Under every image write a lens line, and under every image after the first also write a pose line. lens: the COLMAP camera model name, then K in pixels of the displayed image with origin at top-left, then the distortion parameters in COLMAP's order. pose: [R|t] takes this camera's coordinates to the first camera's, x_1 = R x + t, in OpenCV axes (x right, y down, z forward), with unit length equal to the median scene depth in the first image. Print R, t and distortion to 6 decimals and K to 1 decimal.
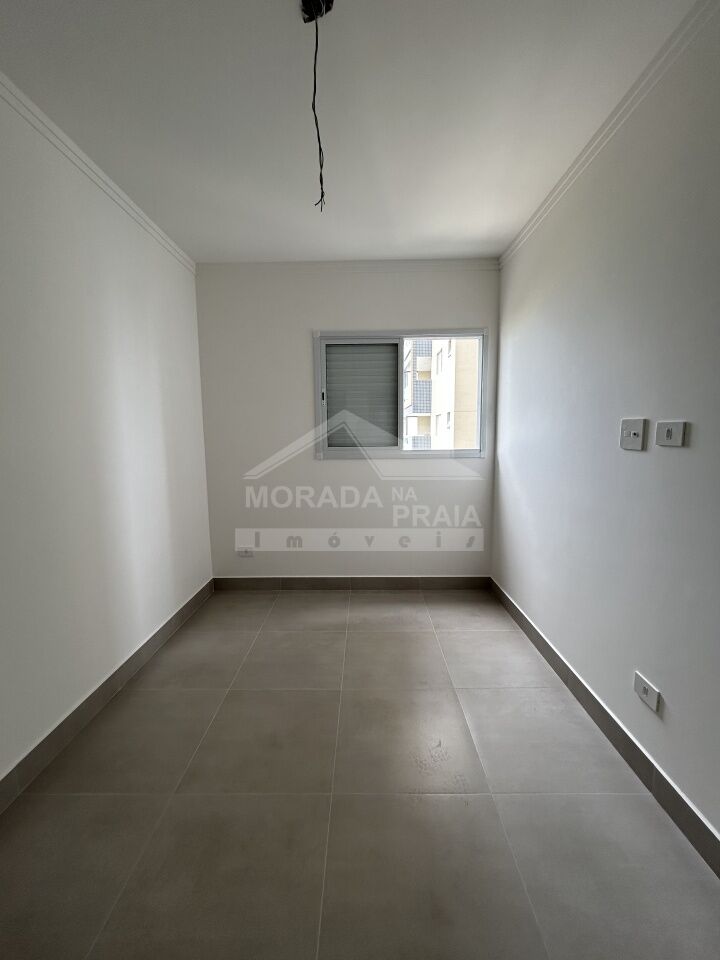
lens RADIAL K [[387.4, 0, 364.8], [0, 387.4, 477.8], [0, 0, 1]] dist [0.000847, 0.000978]
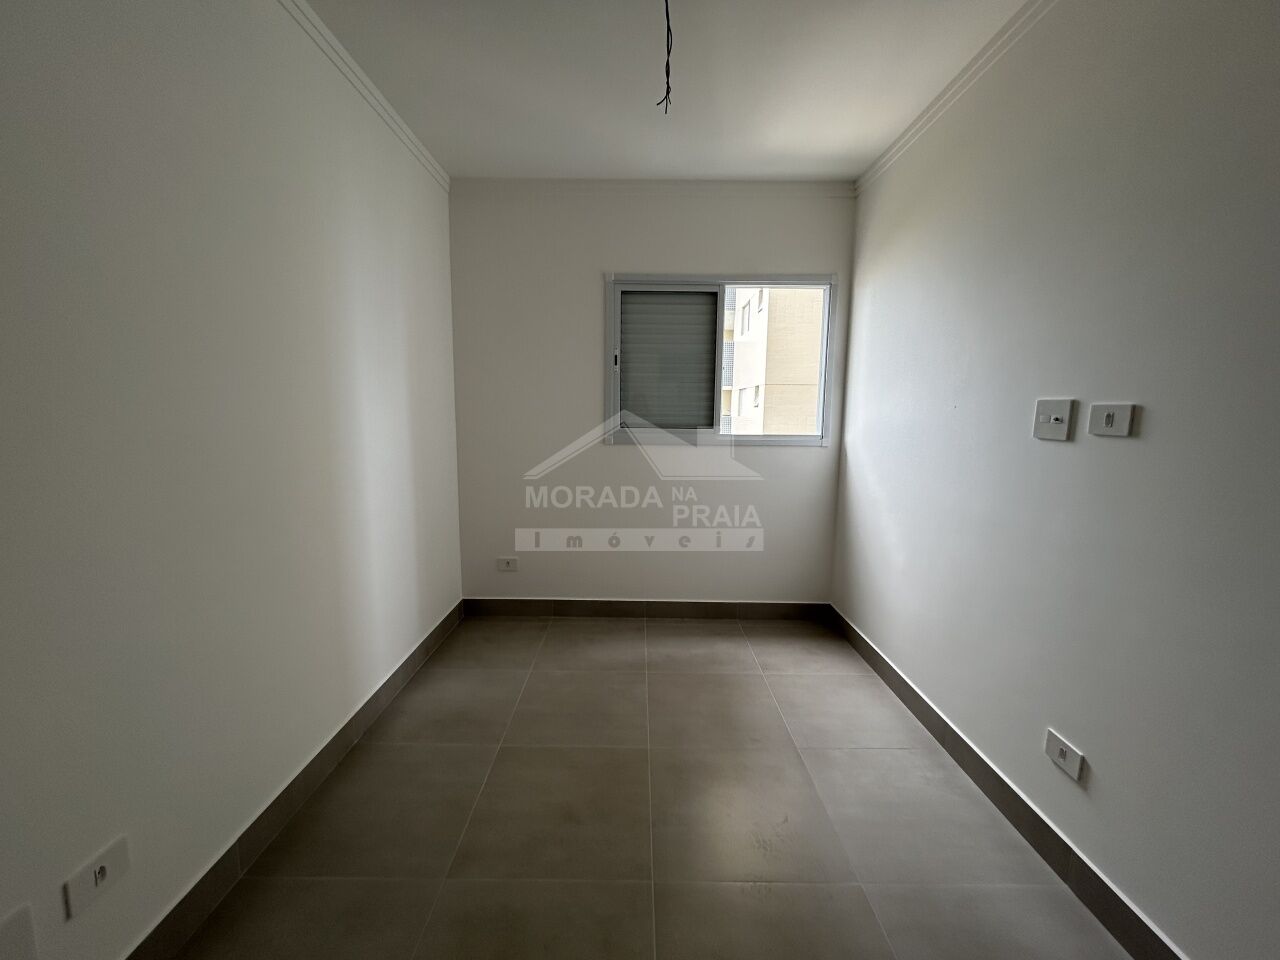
lens RADIAL K [[516.5, 0, 630.9], [0, 516.5, 477.3], [0, 0, 1]] dist [0.000847, 0.000978]
pose [[0.999704, 0.020560, 0.013028, -0.105709], [-0.020723, 0.999707, 0.012477, 0.004101], [-0.012768, -0.012743, 0.999837, -0.005226]]
